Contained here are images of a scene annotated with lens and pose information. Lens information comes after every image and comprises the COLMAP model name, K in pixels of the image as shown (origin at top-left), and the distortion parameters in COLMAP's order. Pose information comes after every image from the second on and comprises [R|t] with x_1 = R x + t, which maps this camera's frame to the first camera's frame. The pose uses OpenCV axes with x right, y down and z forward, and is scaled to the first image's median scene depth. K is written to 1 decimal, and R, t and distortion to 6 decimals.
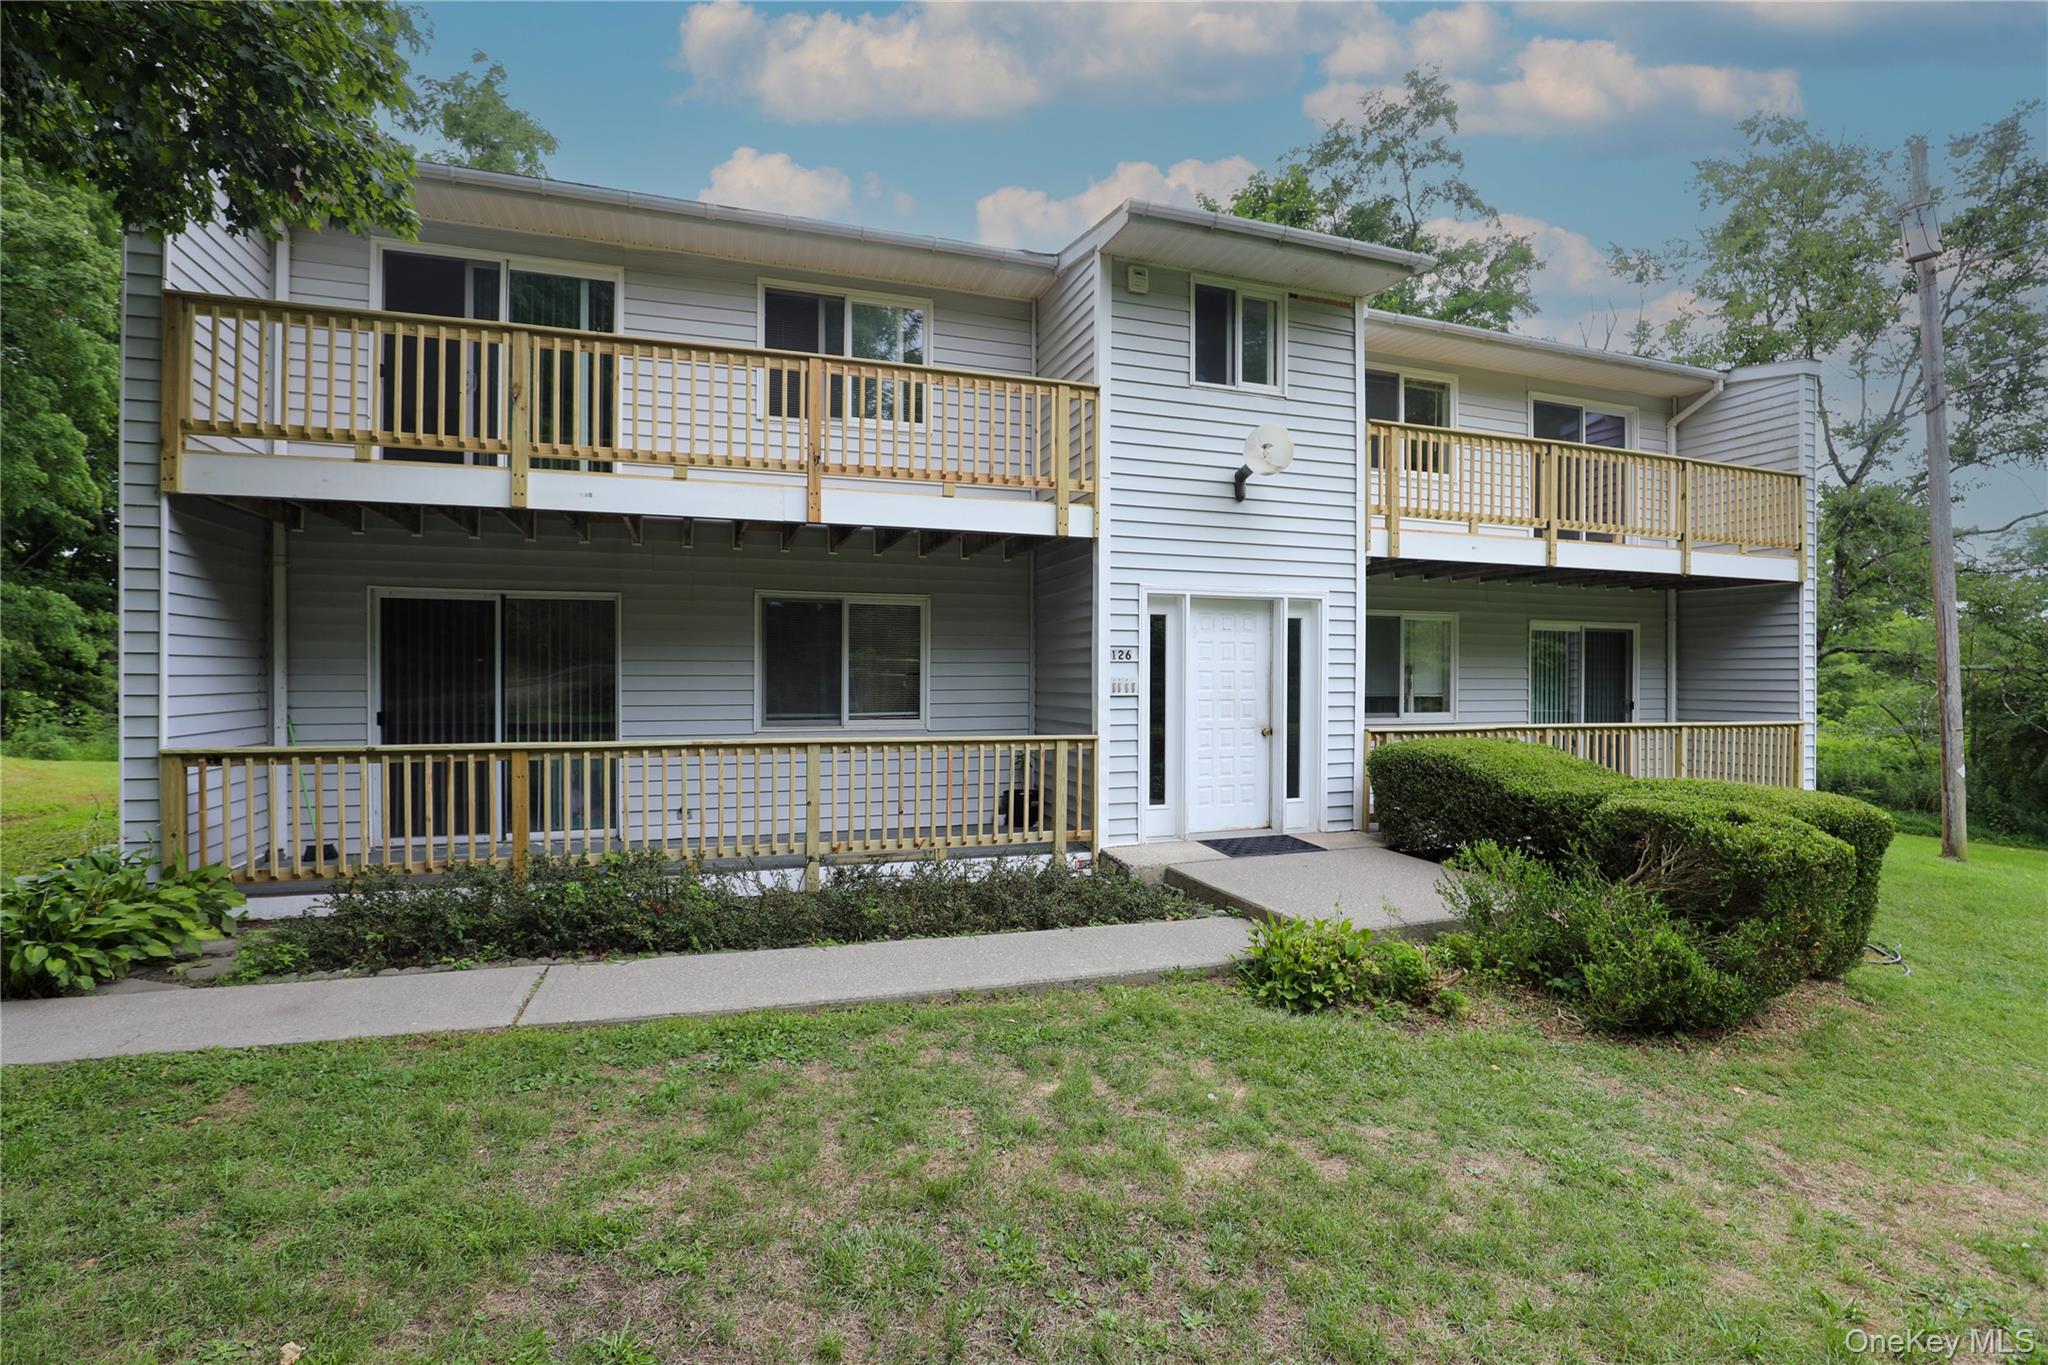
lens RADIAL K [[939.3, 0, 1013.8], [0, 939.3, 687.1], [0, 0, 1]] dist [-0.037847, 0.008145]
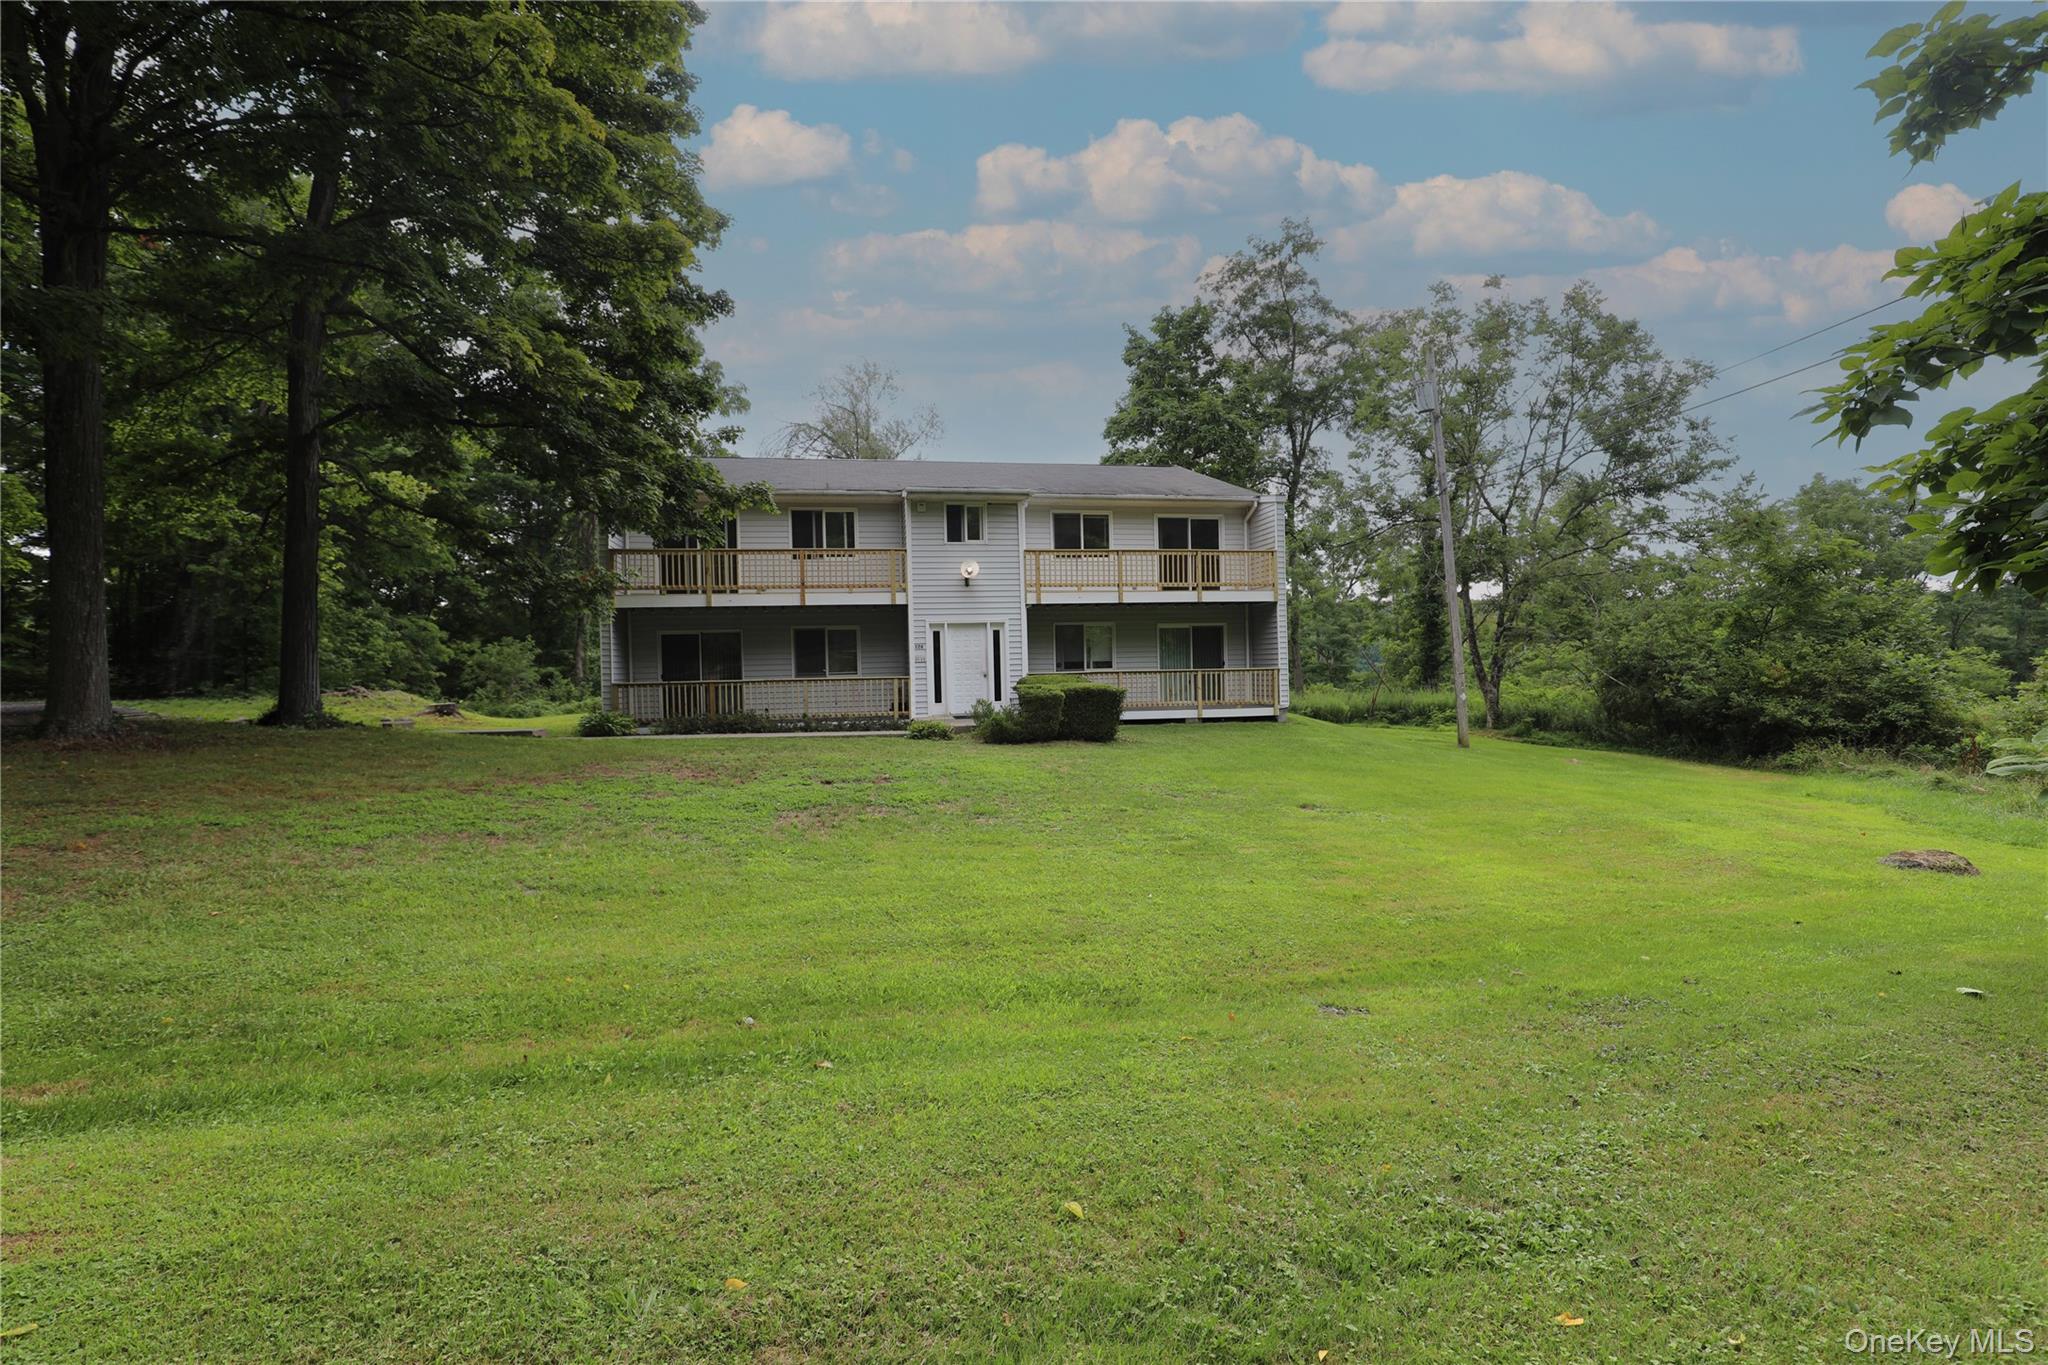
lens RADIAL K [[939.3, 0, 1013.8], [0, 939.3, 687.1], [0, 0, 1]] dist [-0.037847, 0.008145]
pose [[0.990578, -0.025738, -0.134513, 0.693911], [0.026434, 0.999645, 0.003385, 0.074321], [0.134378, -0.006909, 0.990906, -1.529117]]
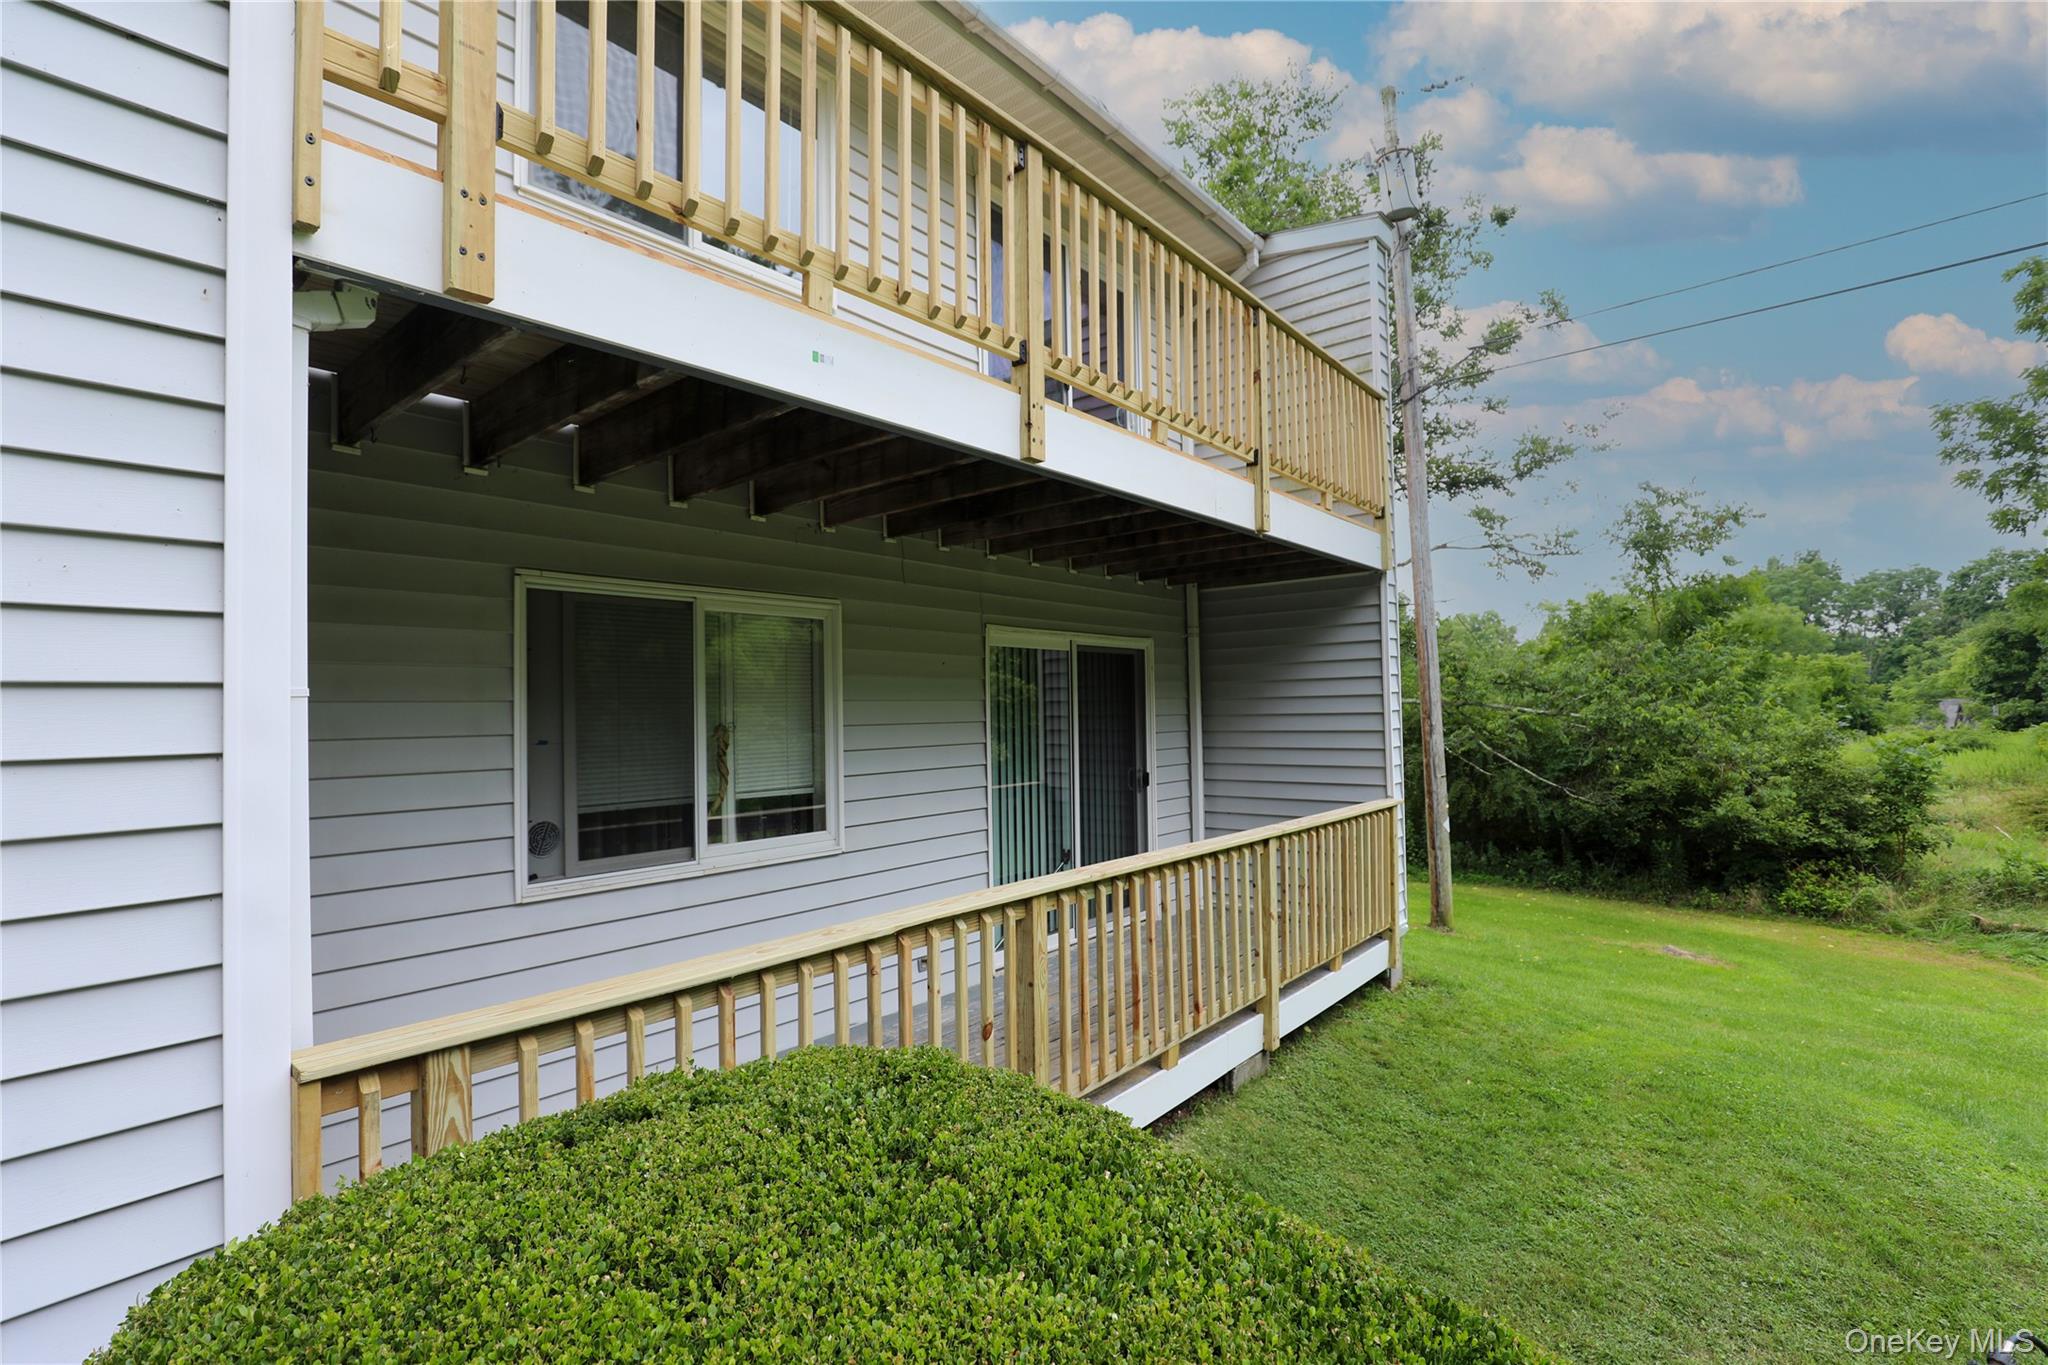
lens RADIAL K [[939.3, 0, 1013.8], [0, 939.3, 687.1], [0, 0, 1]] dist [-0.037847, 0.008145]
pose [[0.861652, -0.005466, 0.507471, 0.420348], [0.025332, 0.999159, -0.032250, -0.030395], [-0.506868, 0.040643, 0.861065, 0.753958]]
